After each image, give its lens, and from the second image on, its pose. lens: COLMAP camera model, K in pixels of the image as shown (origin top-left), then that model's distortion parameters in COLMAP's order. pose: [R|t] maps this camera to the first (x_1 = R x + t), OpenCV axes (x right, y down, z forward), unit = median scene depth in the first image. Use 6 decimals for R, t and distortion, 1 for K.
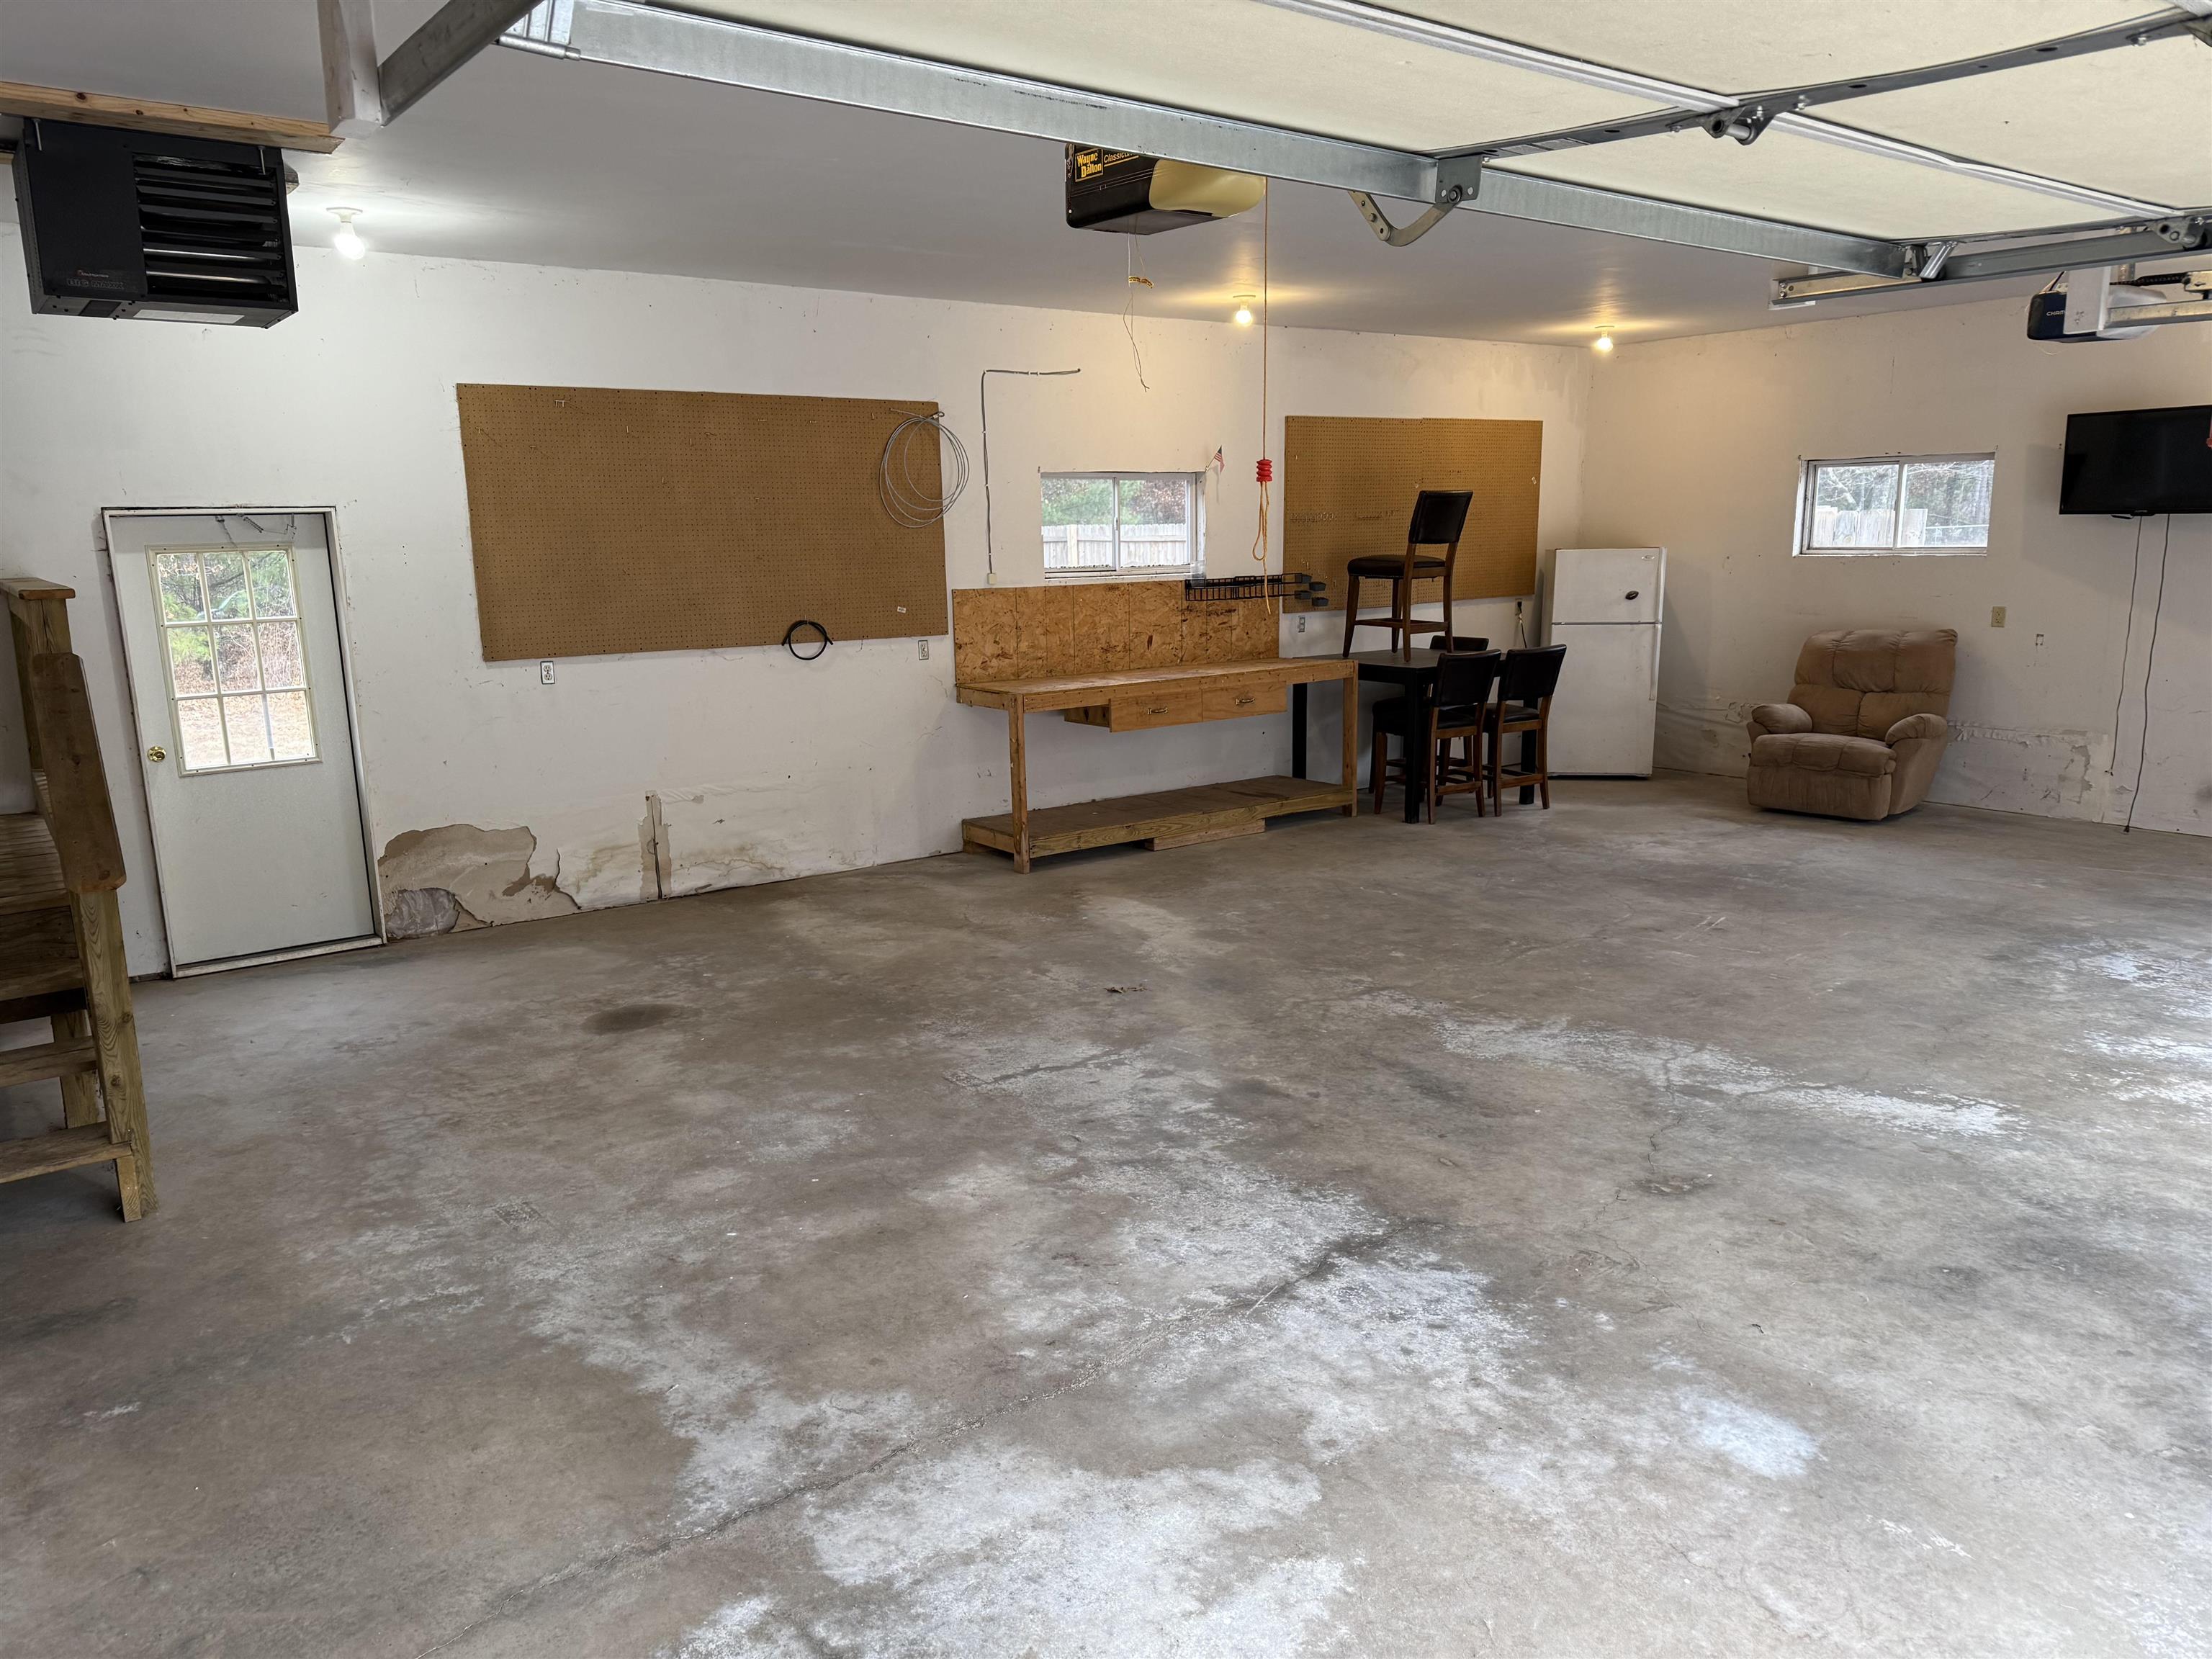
lens RADIAL K [[1541.2, 0, 1112.4], [0, 1541.2, 831.9], [0, 0, 1]] dist [0.126415, -0.191211]
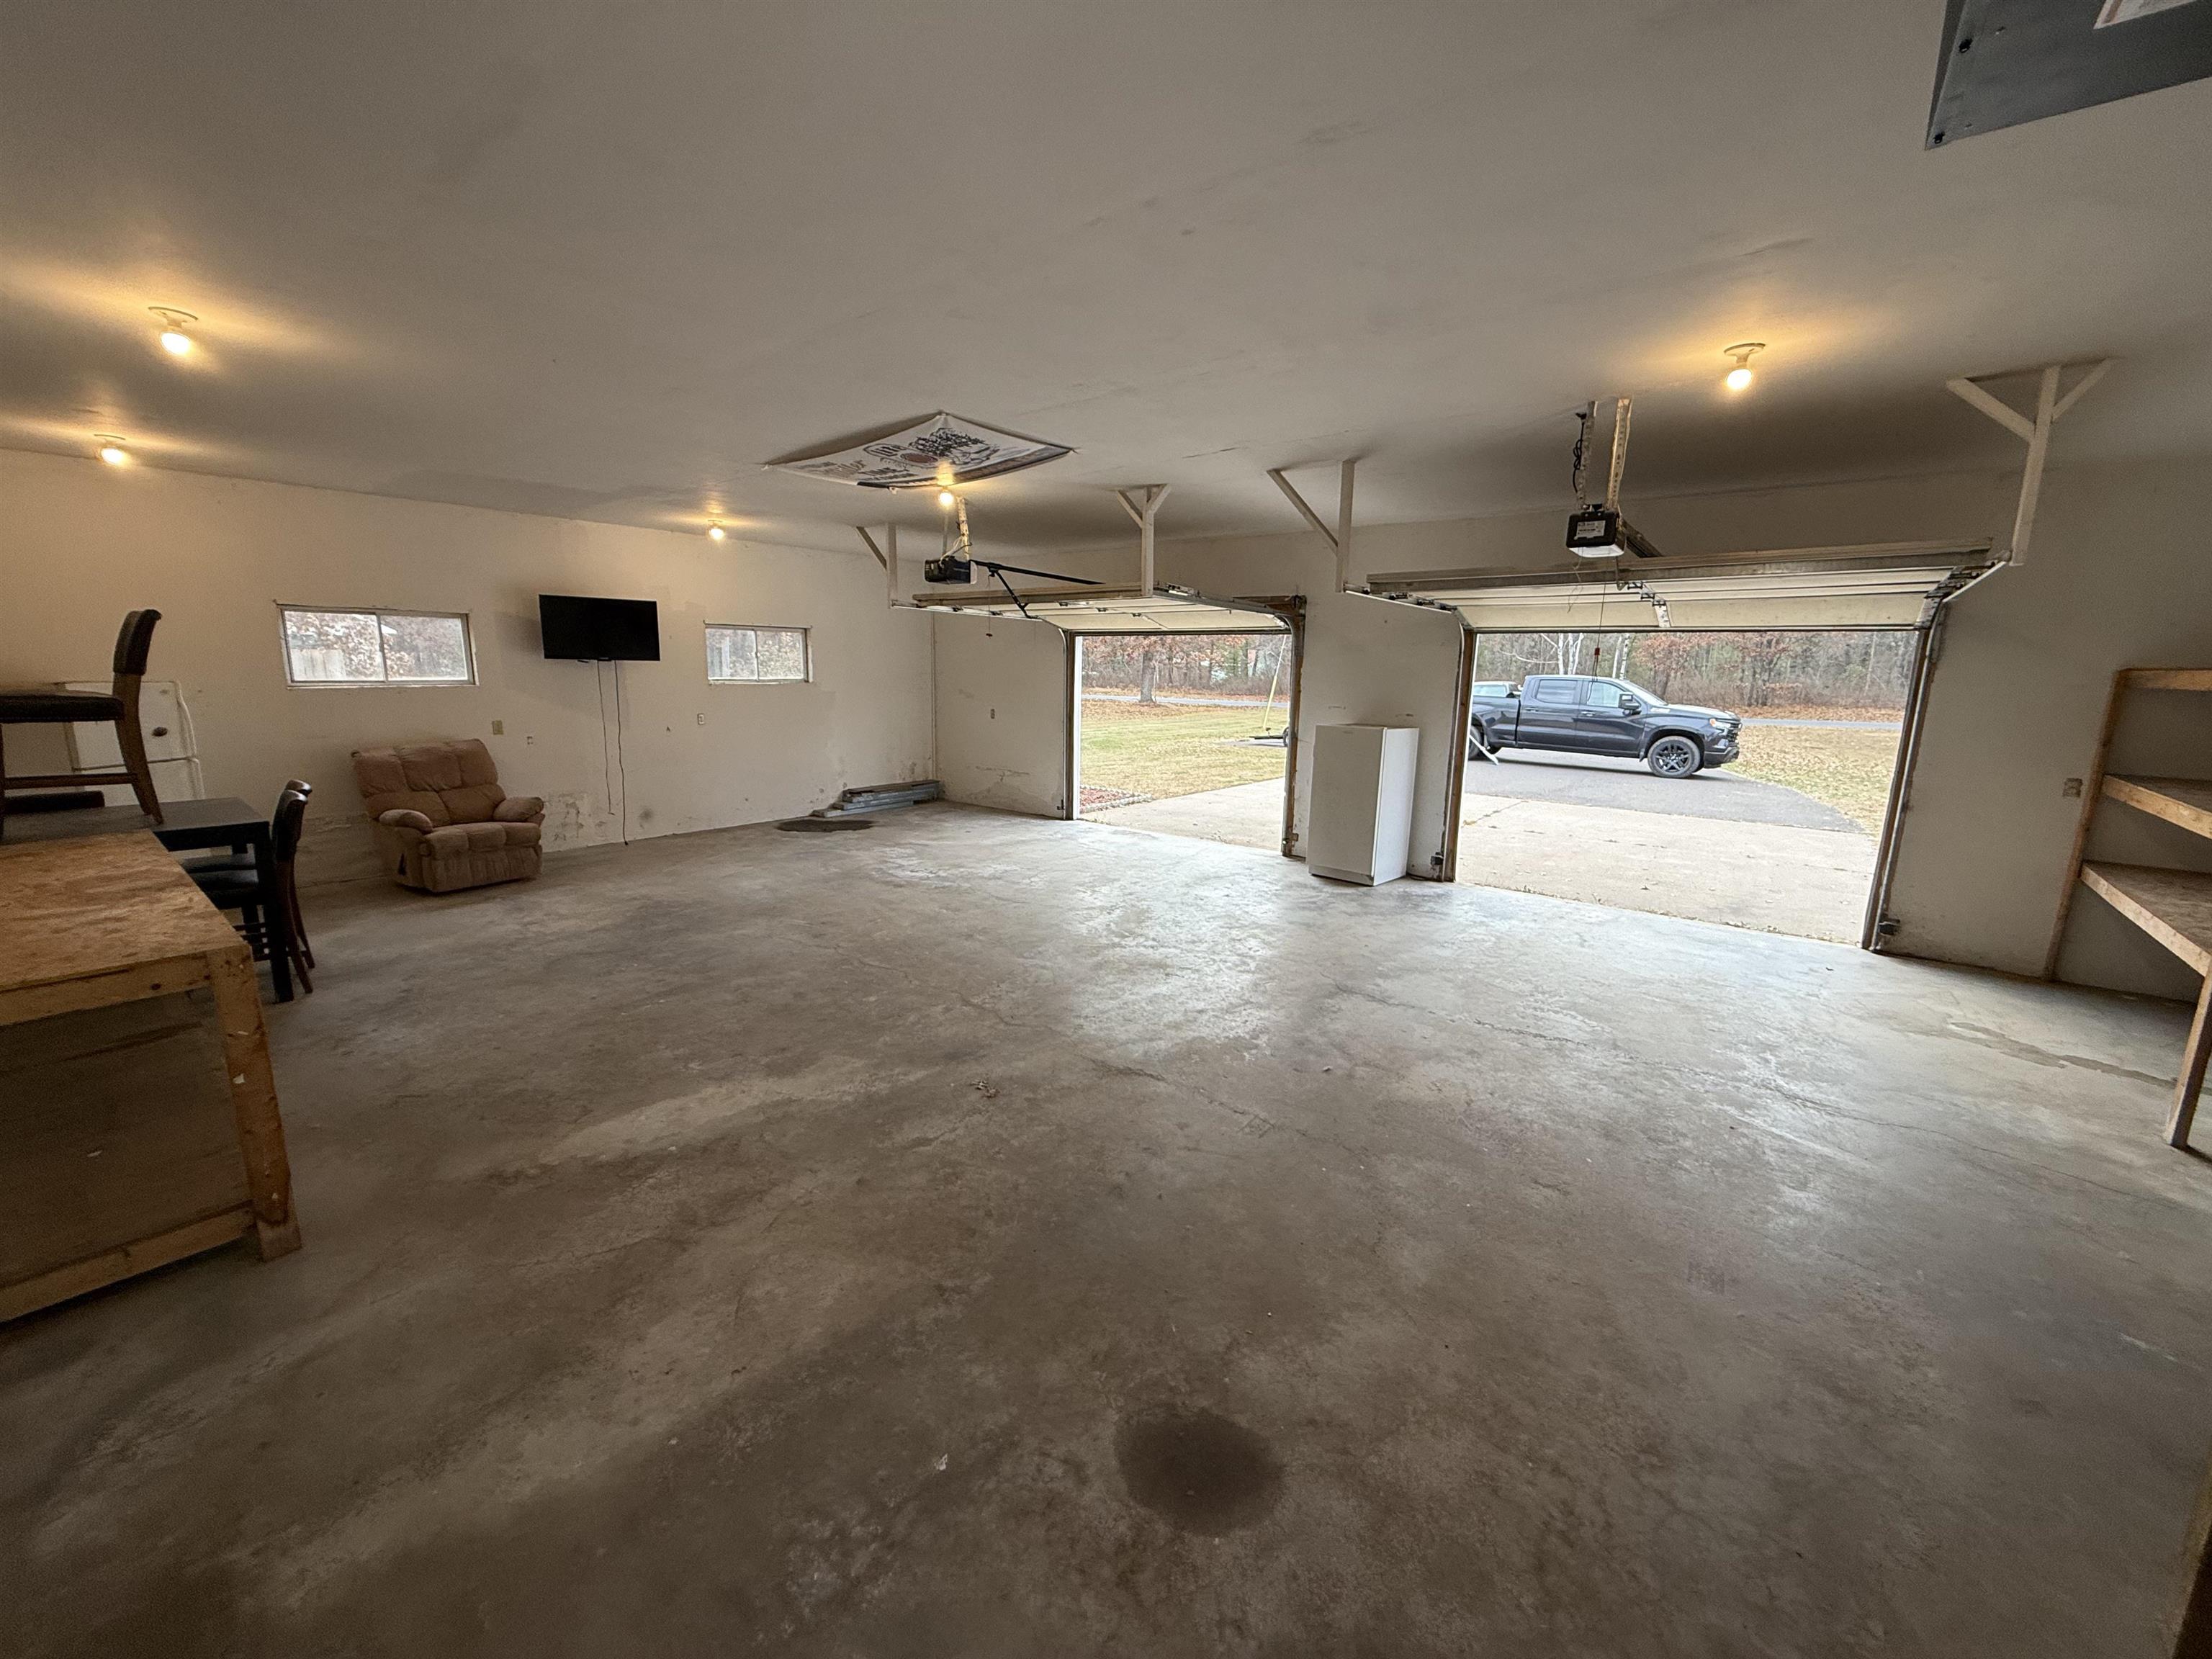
lens RADIAL K [[873.6, 0, 1104.0], [0, 873.6, 827.8], [0, 0, 1]] dist [0.000206, -0.000490]
pose [[-0.254779, -0.165784, 0.952682, -0.538525], [0.174816, 0.961065, 0.213994, -0.180679], [-0.951066, 0.221065, -0.215878, 0.977780]]
